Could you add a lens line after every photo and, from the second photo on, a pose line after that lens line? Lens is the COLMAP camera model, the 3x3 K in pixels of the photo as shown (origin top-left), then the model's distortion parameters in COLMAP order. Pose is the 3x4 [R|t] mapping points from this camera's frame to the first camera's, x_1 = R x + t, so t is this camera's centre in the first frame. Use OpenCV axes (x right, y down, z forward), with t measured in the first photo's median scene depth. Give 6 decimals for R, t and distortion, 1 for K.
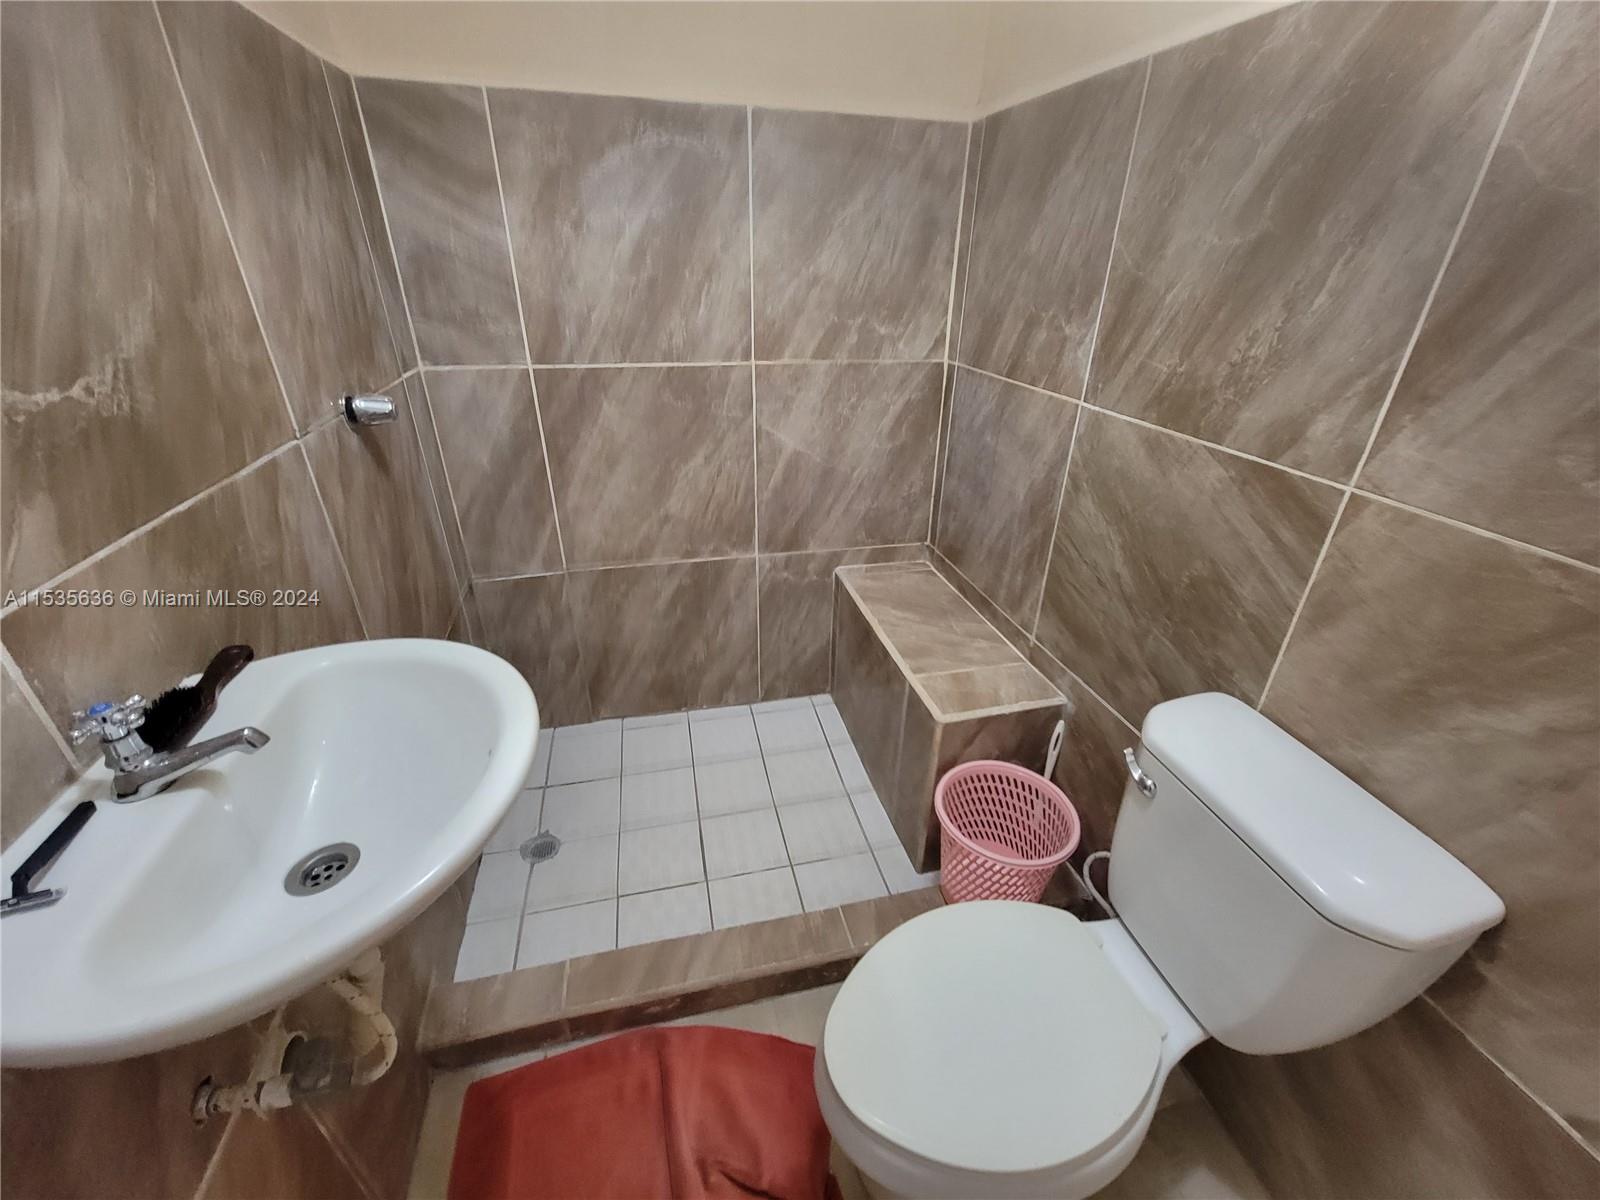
lens RADIAL K [[650.8, 0, 807.6], [0, 650.8, 606.3], [0, 0, 1]] dist [-0.001638, -0.000720]
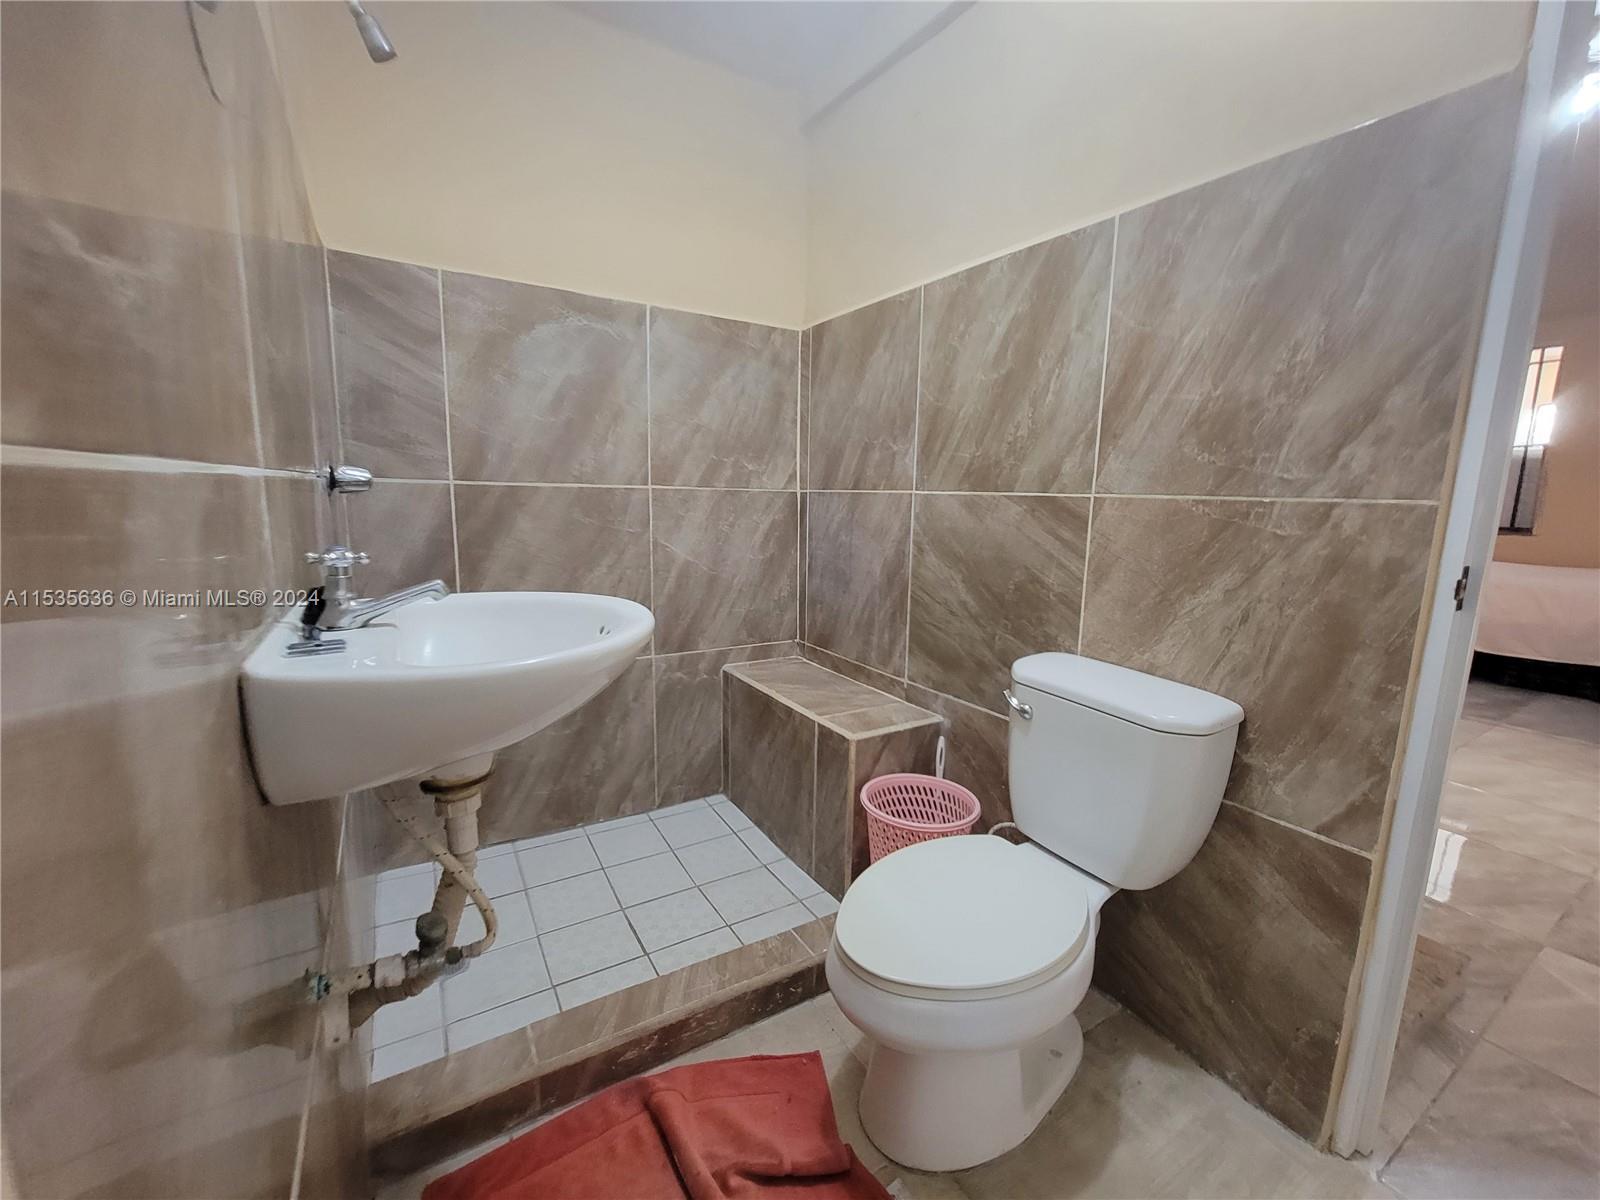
lens RADIAL K [[645.5, 0, 801.8], [0, 645.5, 605.6], [0, 0, 1]] dist [-0.002373, -0.000313]
pose [[0.955596, -0.049789, 0.290443, -0.195973], [0.137645, 0.946909, -0.290547, 0.249383], [-0.260557, 0.317624, 0.911716, -0.114356]]
